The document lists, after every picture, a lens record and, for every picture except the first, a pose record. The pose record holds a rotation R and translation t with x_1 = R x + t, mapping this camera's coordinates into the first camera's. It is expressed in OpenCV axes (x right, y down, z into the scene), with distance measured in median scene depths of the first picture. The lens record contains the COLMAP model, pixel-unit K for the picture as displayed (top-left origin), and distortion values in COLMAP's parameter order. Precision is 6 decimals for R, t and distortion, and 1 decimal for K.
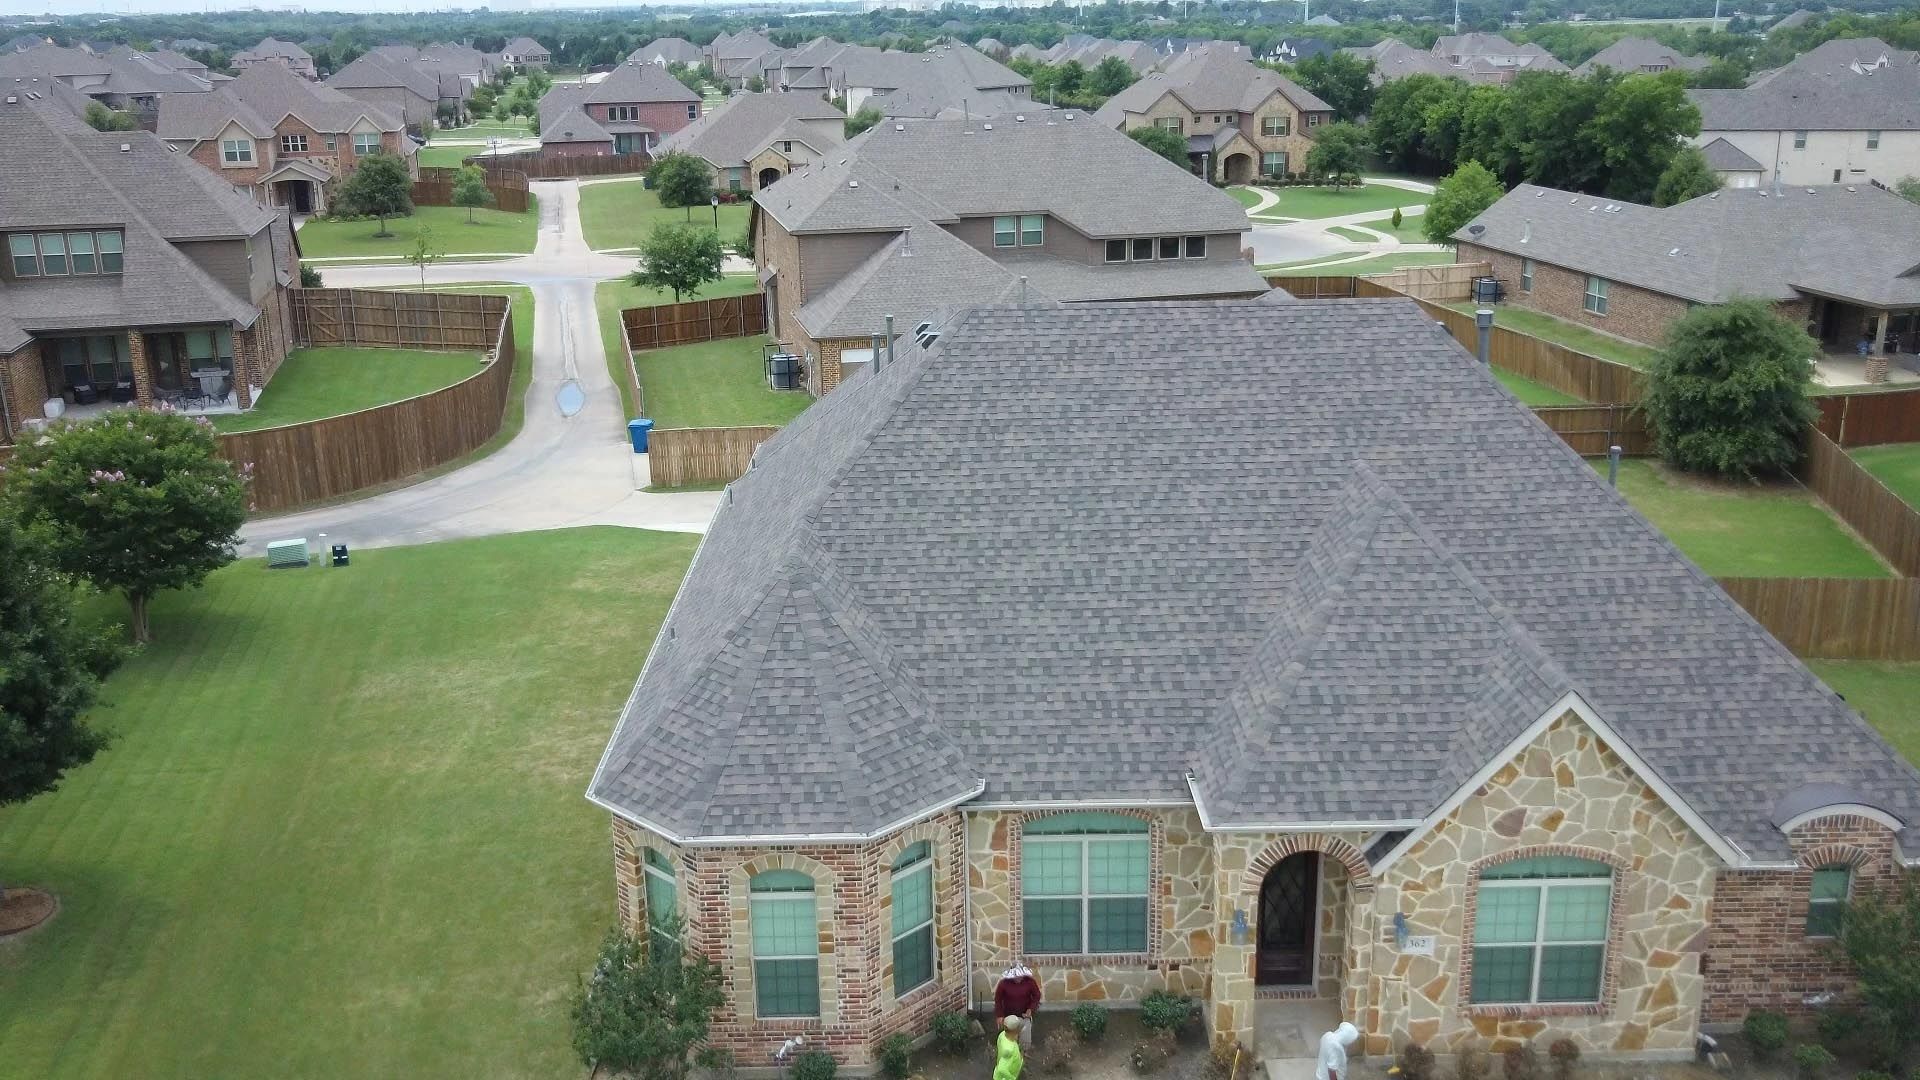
lens RADIAL K [[1768.7, 0, 964.7], [0, 1768.7, 540.8], [0, 0, 1]] dist [0.003470, 0.022441]
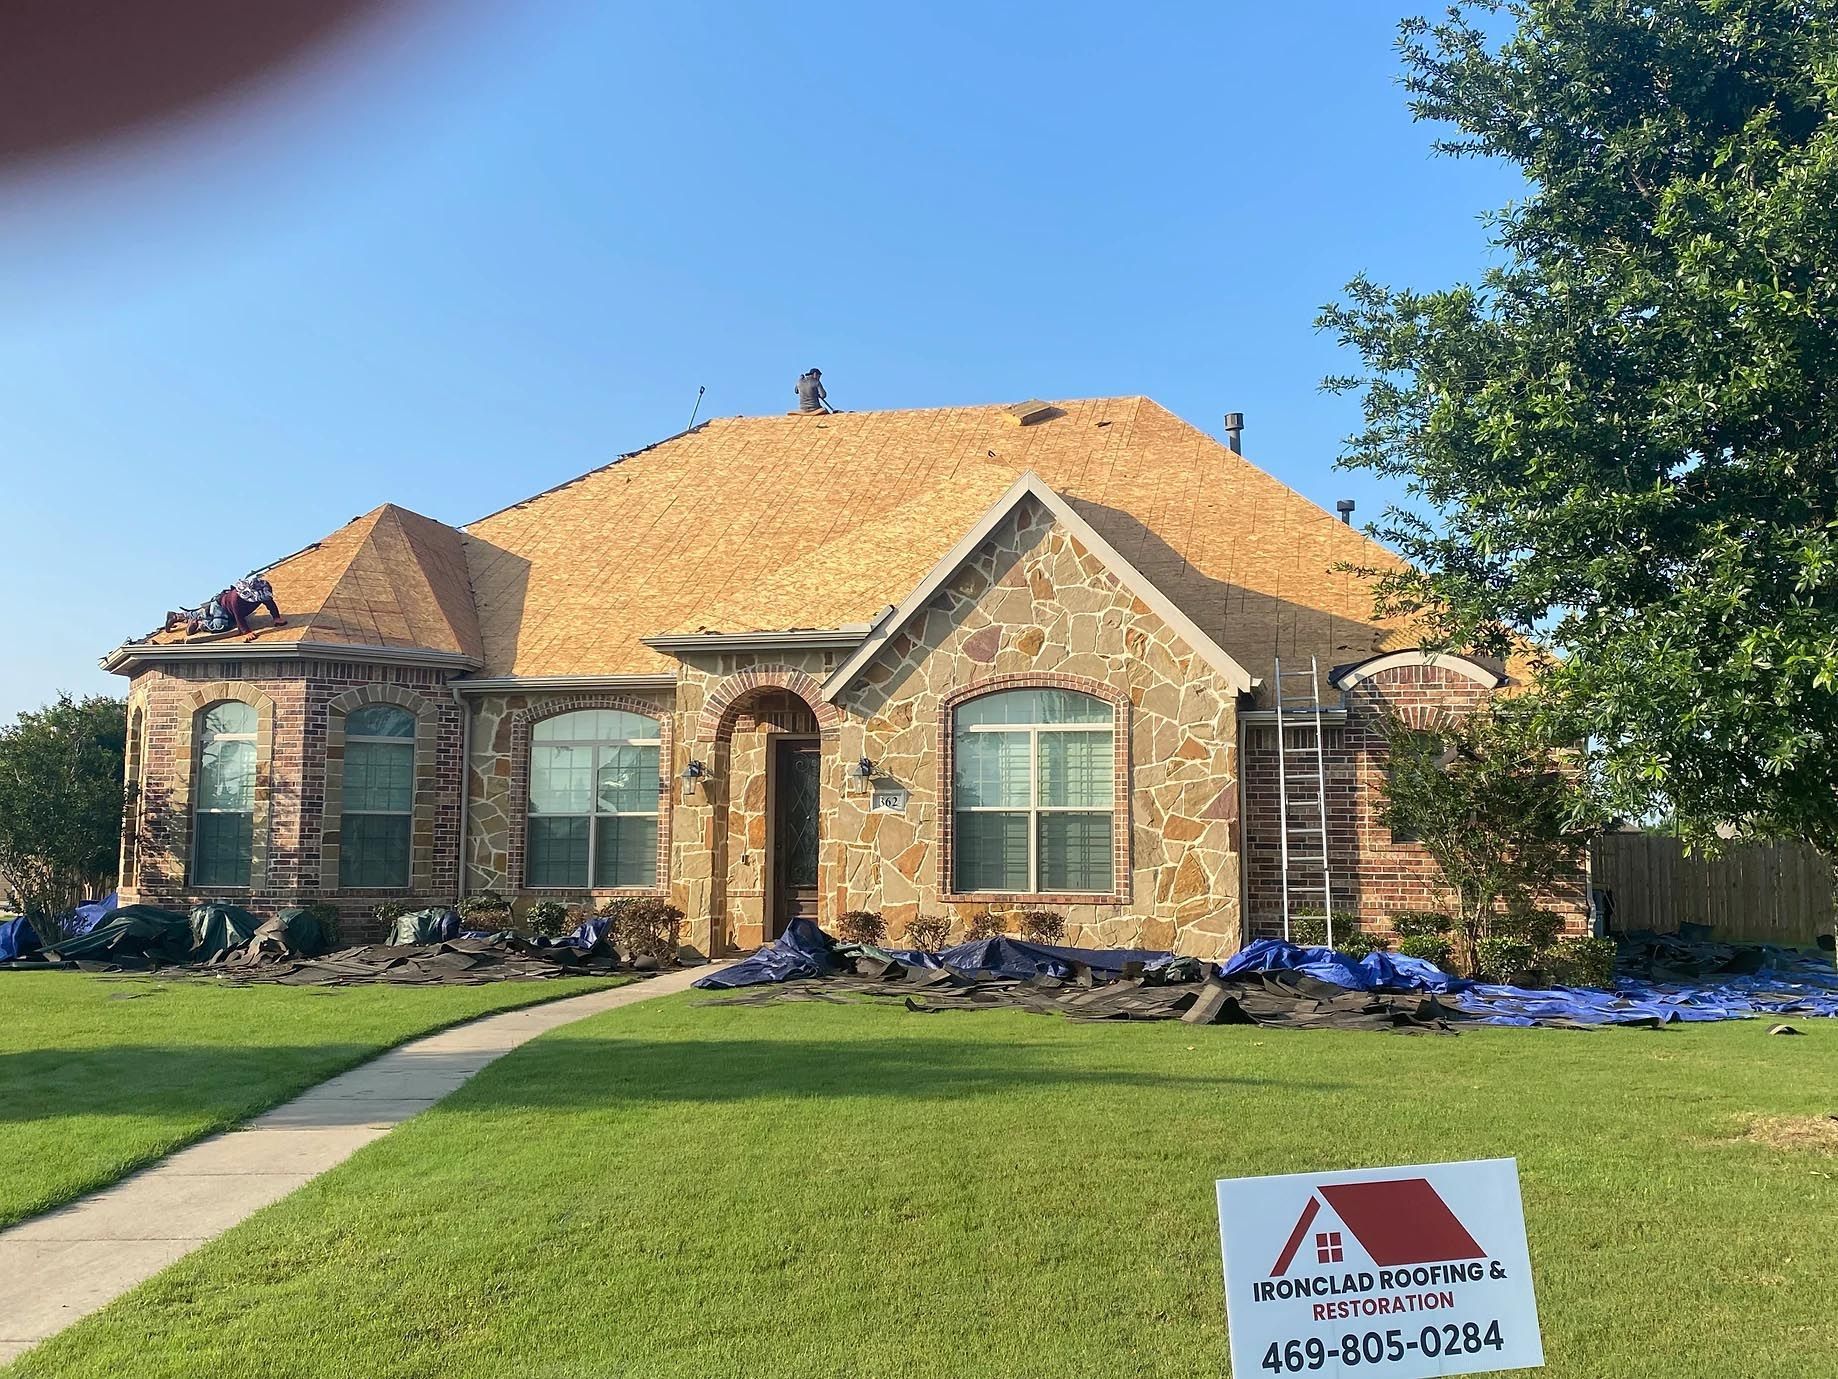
lens RADIAL K [[1768.6, 0, 928.7], [0, 1768.6, 685.6], [0, 0, 1]] dist [0.169944, -0.480854]
pose [[0.968678, -0.006298, -0.248241, 0.472509], [-0.091373, 0.920501, -0.379906, 0.484025], [0.230899, 0.390689, 0.891093, 0.219484]]
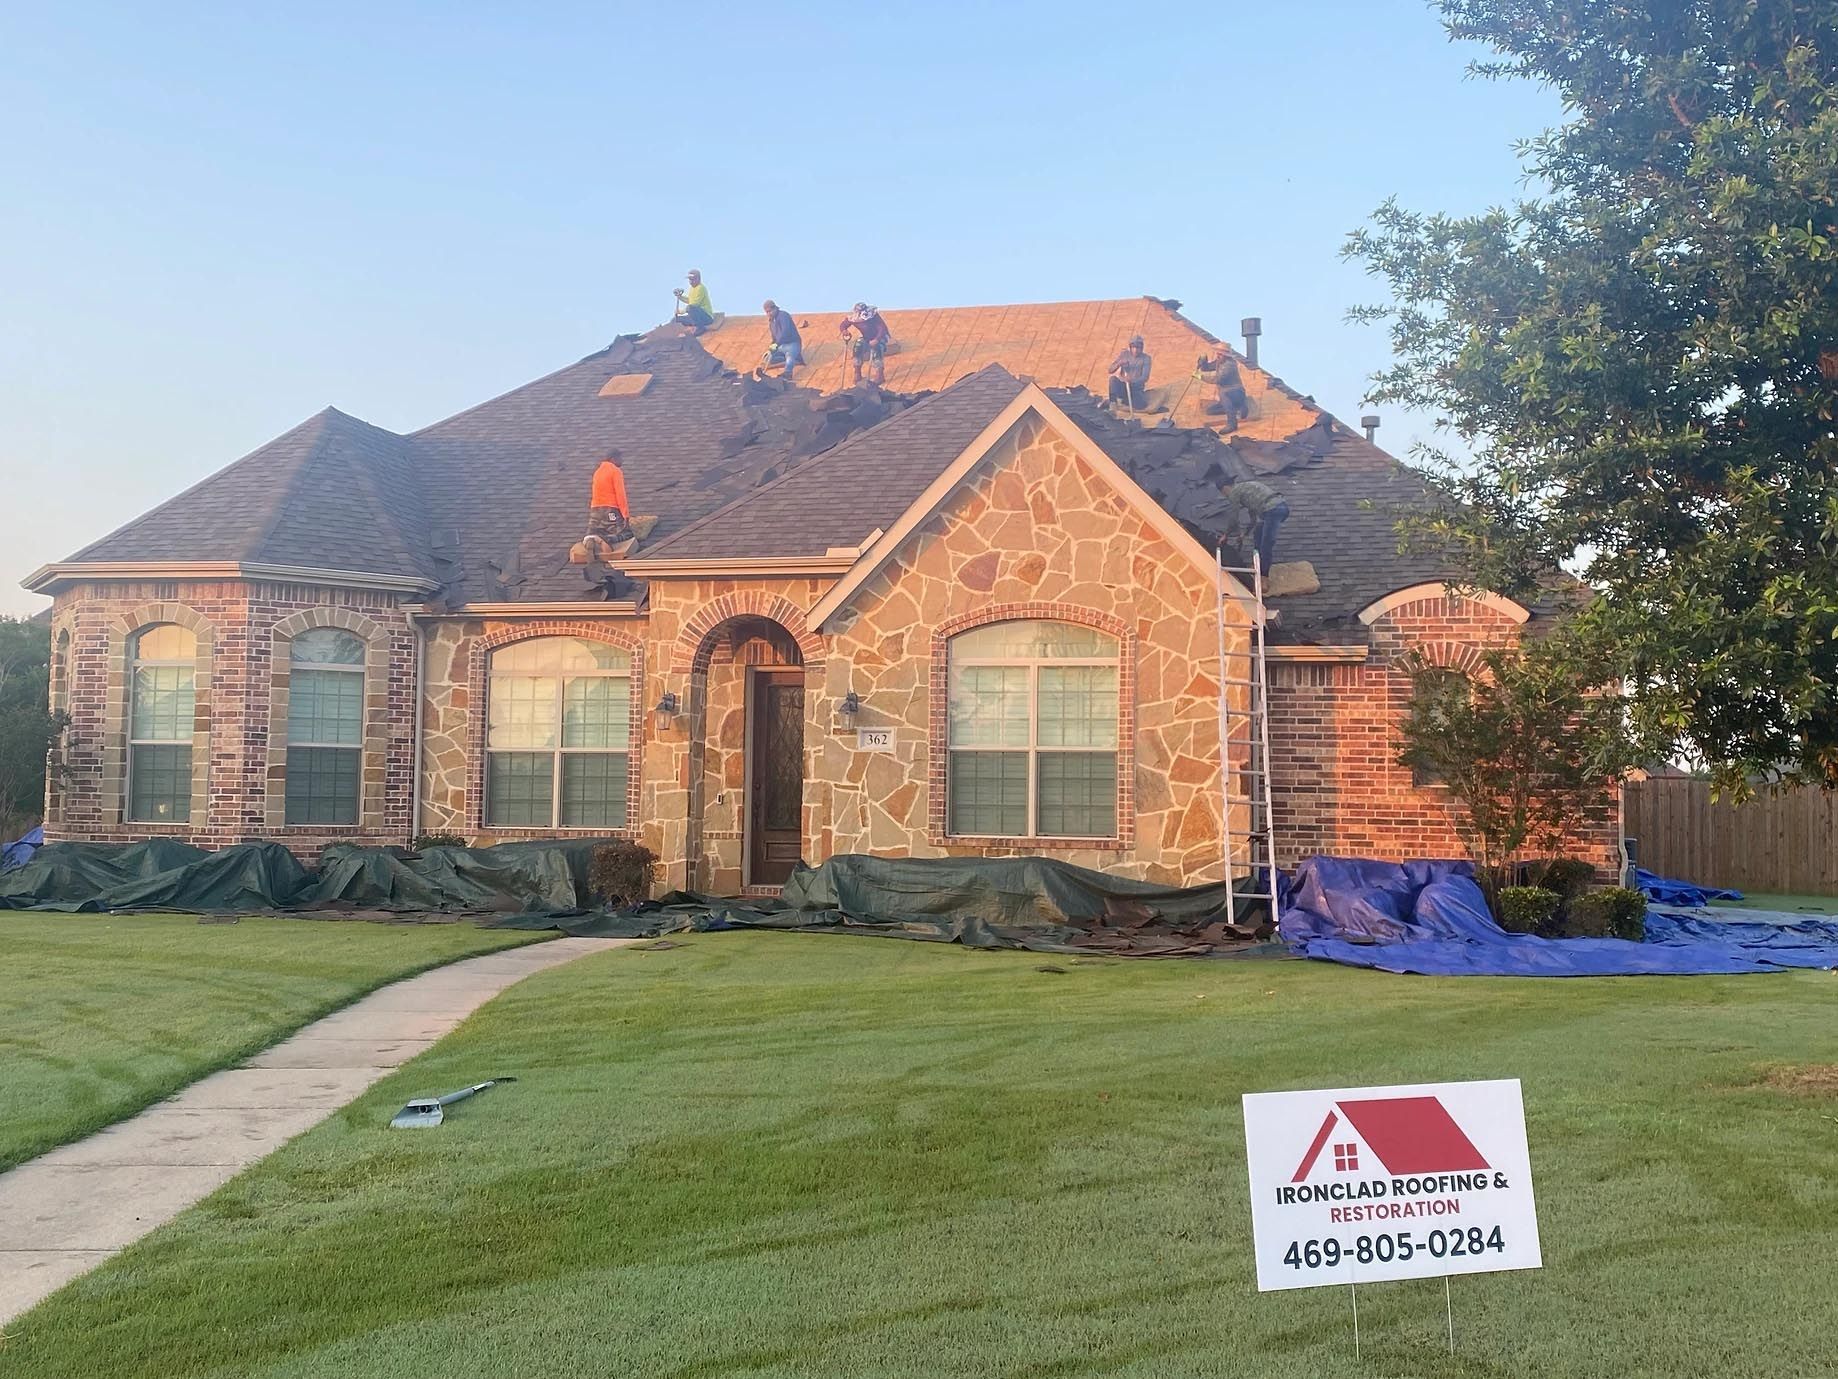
lens RADIAL K [[1967.5, 0, 919.0], [0, 1967.5, 689.5], [0, 0, 1]] dist [0.180446, -0.533515]
pose [[0.970729, 0.011991, -0.239878, 0.472723], [-0.096190, 0.934567, -0.342537, 0.494215], [0.220075, 0.355585, 0.908365, 0.187598]]
